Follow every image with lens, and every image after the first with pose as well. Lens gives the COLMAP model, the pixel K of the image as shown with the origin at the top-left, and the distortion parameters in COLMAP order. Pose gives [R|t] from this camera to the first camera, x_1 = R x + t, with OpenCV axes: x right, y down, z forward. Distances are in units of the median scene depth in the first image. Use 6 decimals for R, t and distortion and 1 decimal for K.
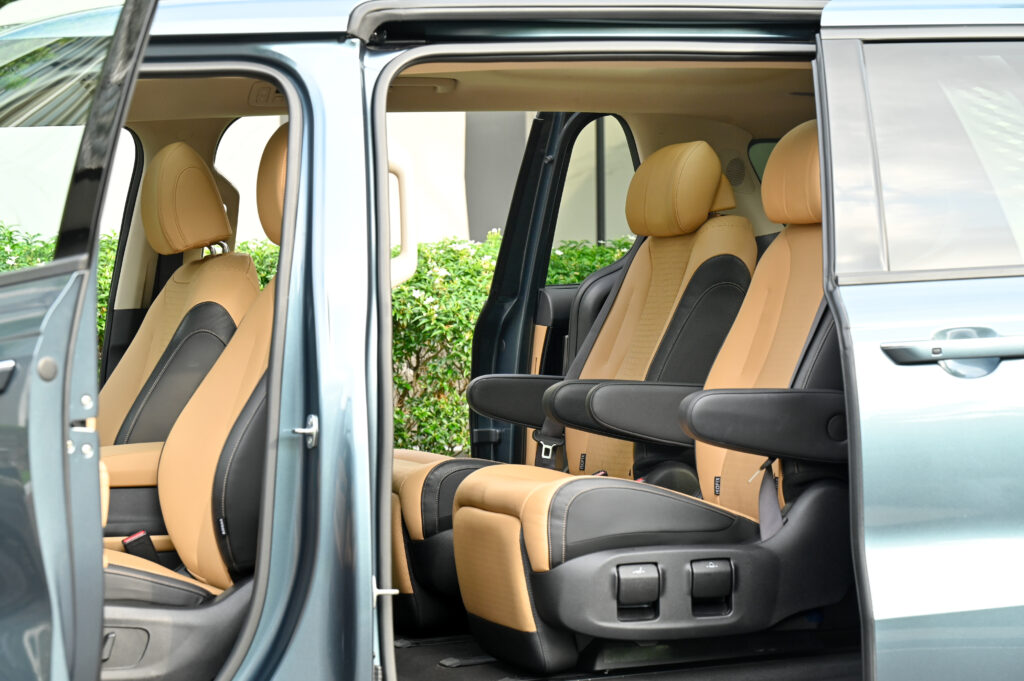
lens RADIAL K [[3117.2, 0, 516.9], [0, 3117.2, 333.7], [0, 0, 1]] dist [-0.000461, 0.000000]
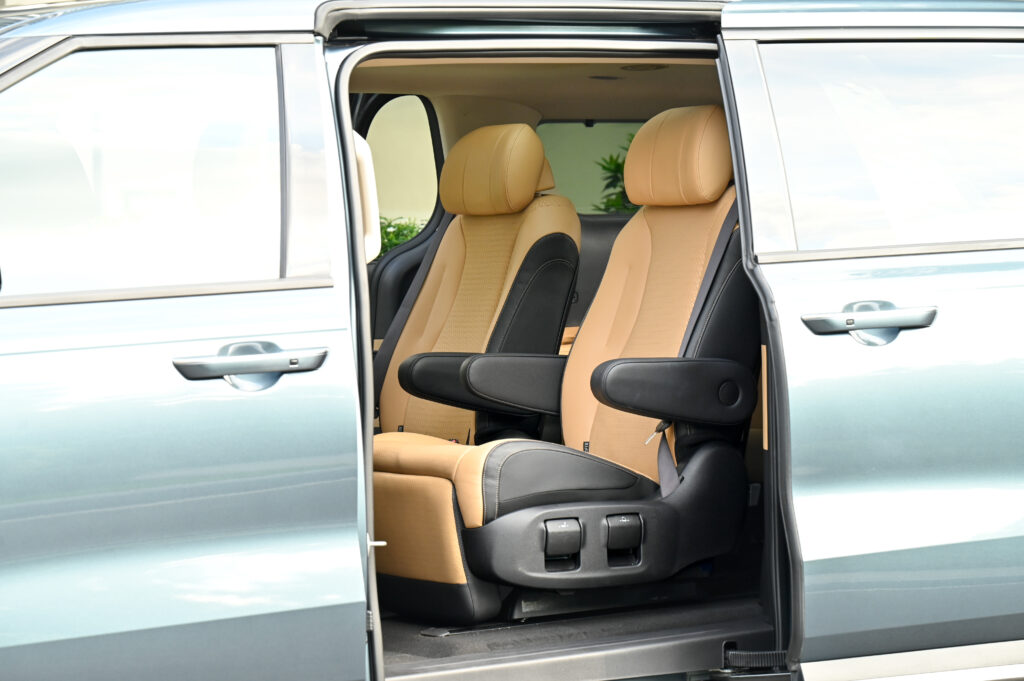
lens RADIAL K [[3837.7, 0, 513.7], [0, 3837.7, 348.0], [0, 0, 1]] dist [0.150535, 0.000000]
pose [[0.977718, -0.006688, 0.209816, -0.259531], [0.004728, 0.999940, 0.009841, 0.000684], [-0.209869, -0.008630, 0.977691, -0.310895]]
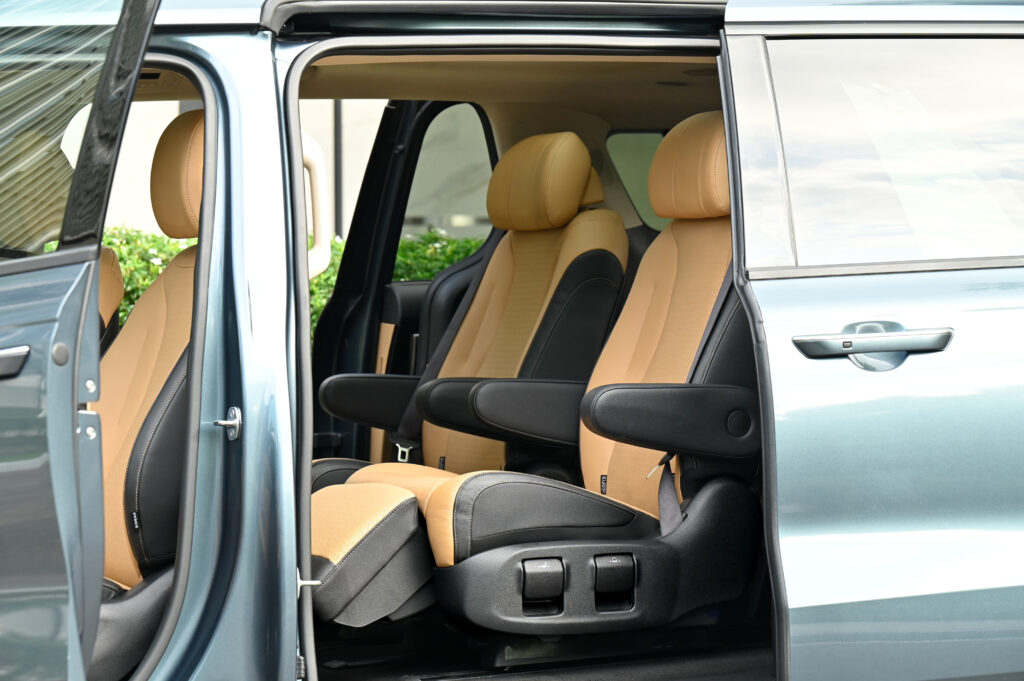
lens RADIAL K [[3837.7, 0, 506.7], [0, 3837.7, 336.7], [0, 0, 1]] dist [0.150535, 0.000000]
pose [[0.995213, 0.002043, 0.097713, -0.093020], [-0.001698, 0.999992, -0.003617, 0.007276], [-0.097720, 0.003433, 0.995208, -0.223485]]
